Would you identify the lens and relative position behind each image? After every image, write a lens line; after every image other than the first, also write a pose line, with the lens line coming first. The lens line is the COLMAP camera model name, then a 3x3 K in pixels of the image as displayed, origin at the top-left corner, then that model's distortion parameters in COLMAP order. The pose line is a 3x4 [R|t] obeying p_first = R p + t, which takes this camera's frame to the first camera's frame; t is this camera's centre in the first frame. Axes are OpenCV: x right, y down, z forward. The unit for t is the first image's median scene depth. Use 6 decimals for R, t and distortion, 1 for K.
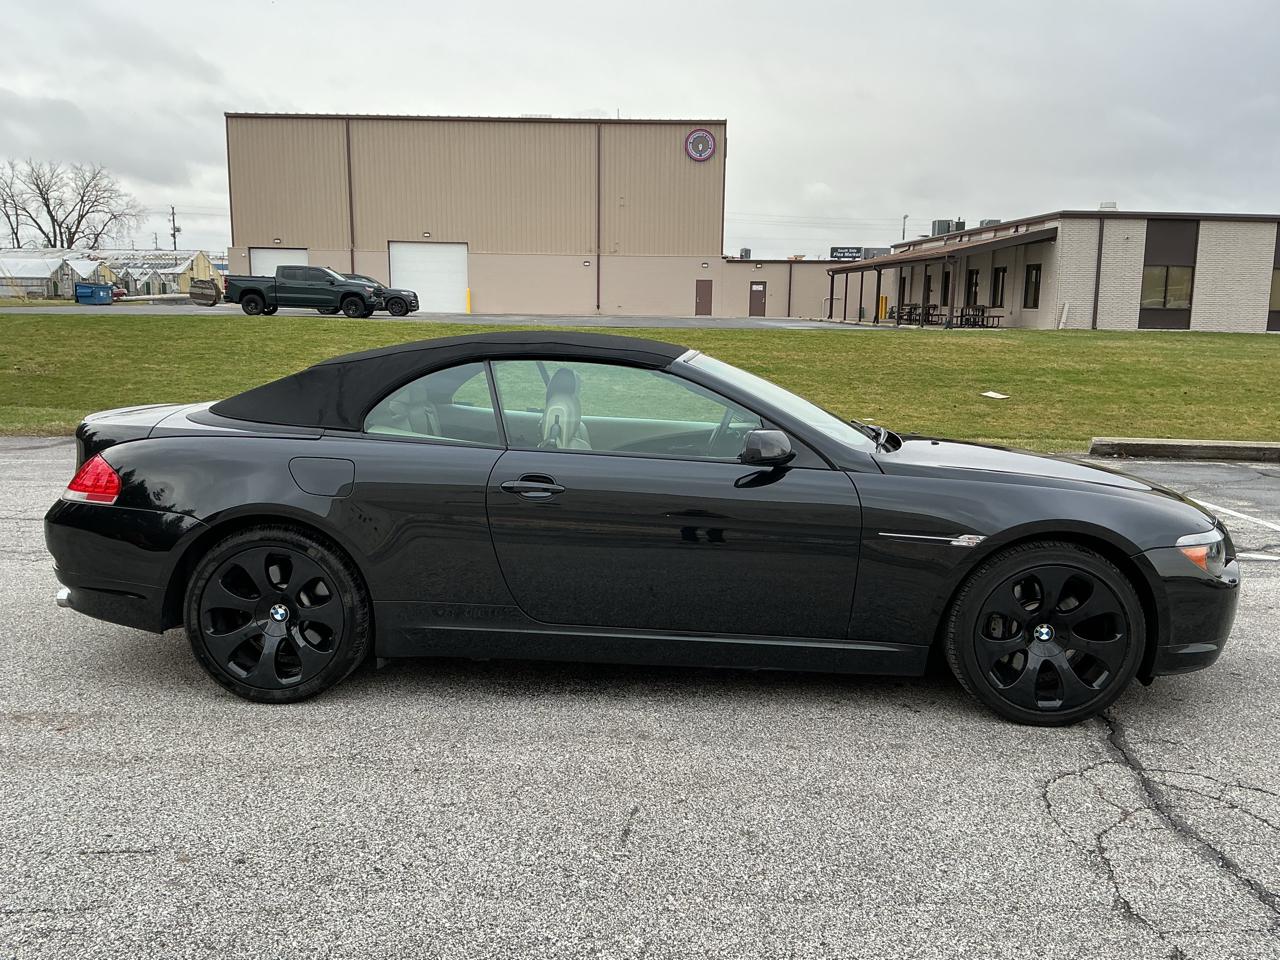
lens RADIAL K [[1027.2, 0, 712.5], [0, 1027.2, 515.6], [0, 0, 1]] dist [-0.000155, -0.051818]
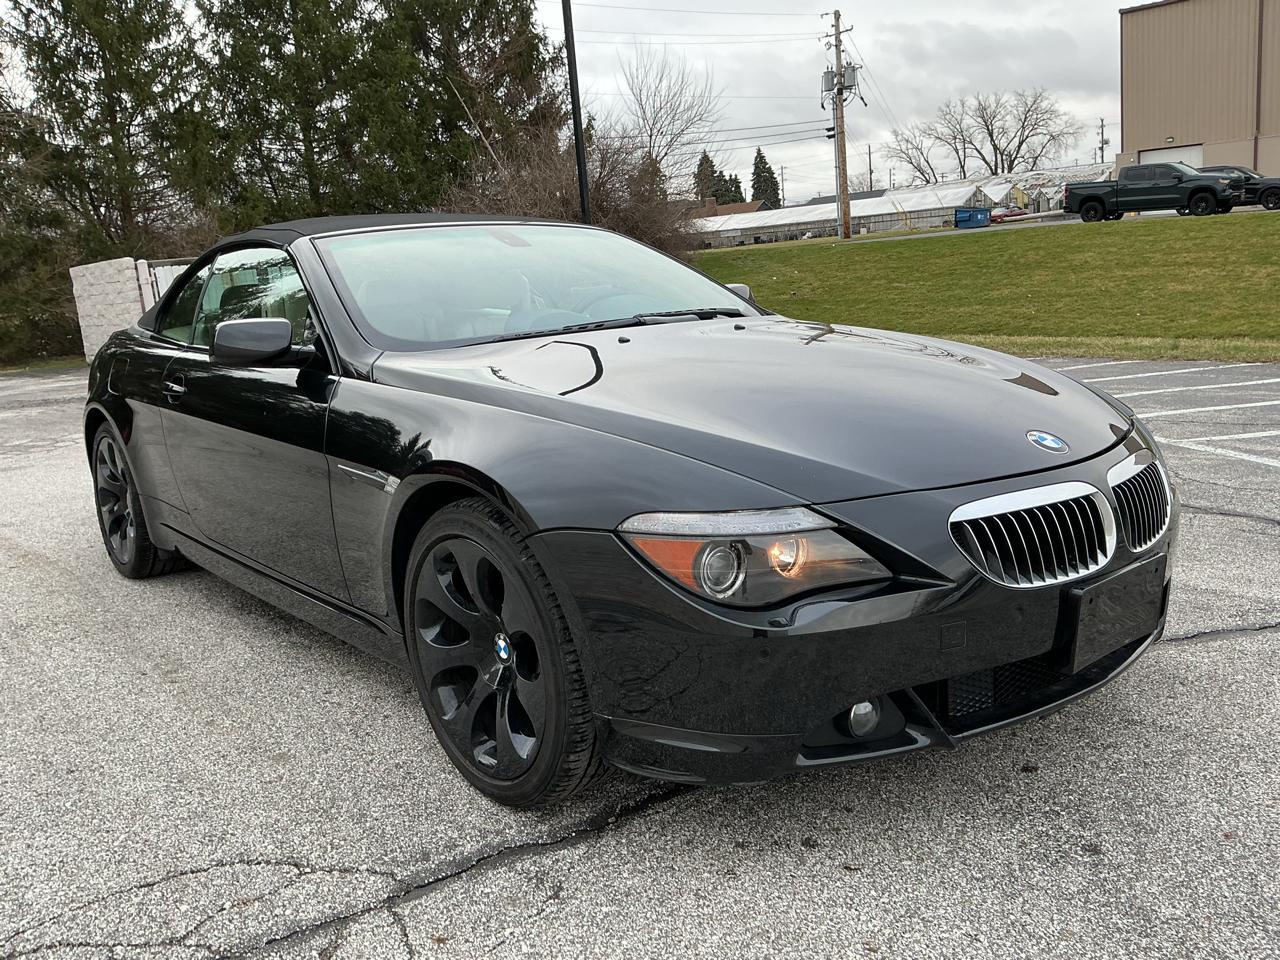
lens RADIAL K [[1064.0, 0, 691.4], [0, 1064.0, 496.8], [0, 0, 1]] dist [0.075006, -0.140819]
pose [[0.667926, 0.090836, -0.738664, 0.063178], [-0.049227, 0.995742, 0.077937, -0.002349], [0.742598, -0.015694, 0.669553, 0.048010]]
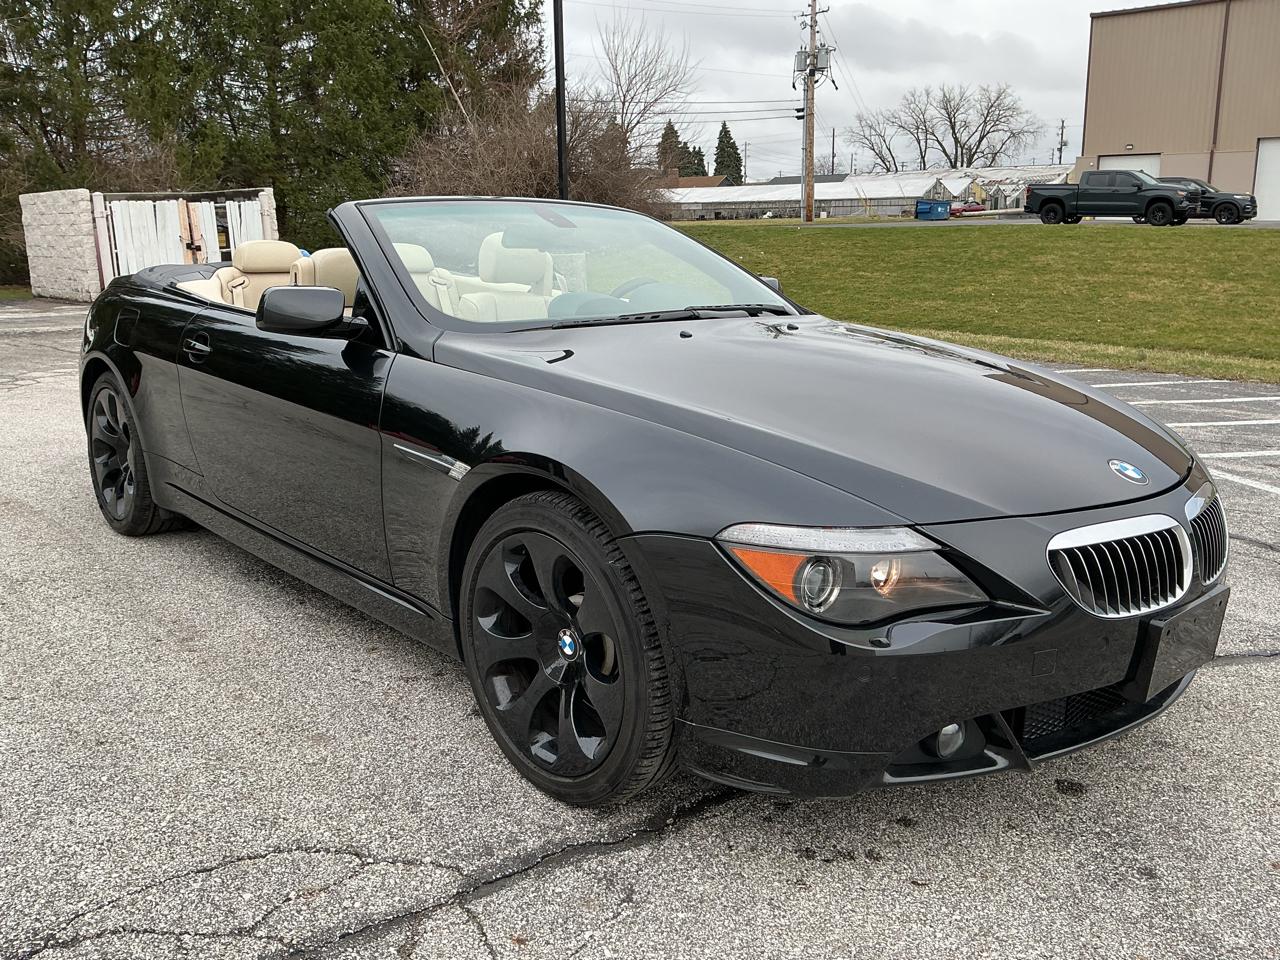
lens RADIAL K [[1064.0, 0, 691.4], [0, 1064.0, 496.8], [0, 0, 1]] dist [0.075006, -0.140819]
pose [[0.699962, 0.151386, -0.697951, 0.058847], [-0.115653, 0.988404, 0.098398, -0.003153], [0.704753, 0.011846, 0.709354, 0.043960]]
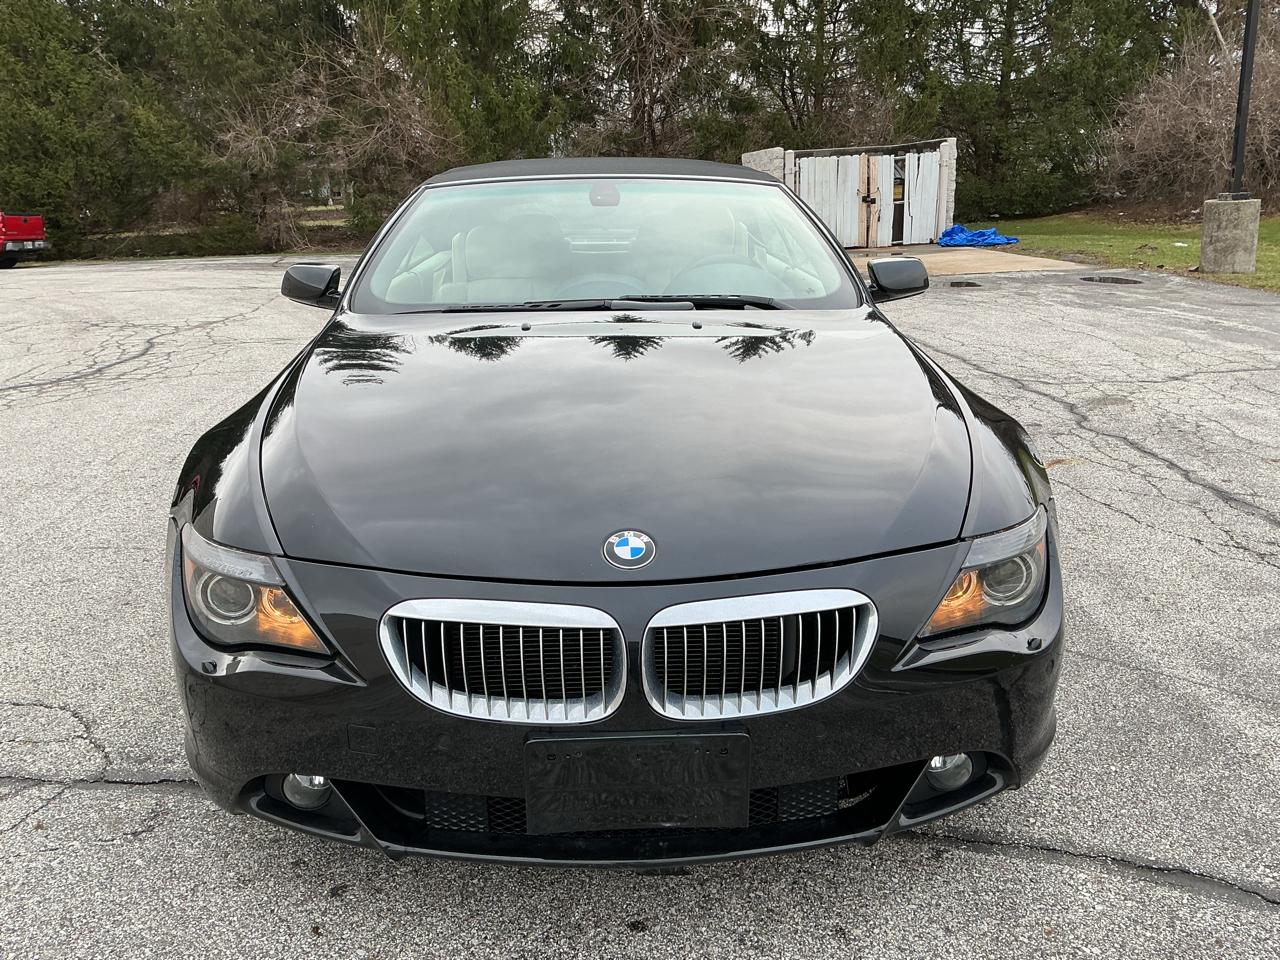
lens RADIAL K [[1090.0, 0, 665.8], [0, 1090.0, 495.7], [0, 0, 1]] dist [0.082863, -0.159012]
pose [[0.069125, 0.250483, -0.965650, 0.073905], [-0.158446, 0.958435, 0.237269, -0.012024], [0.984945, 0.136603, 0.105939, 0.085435]]
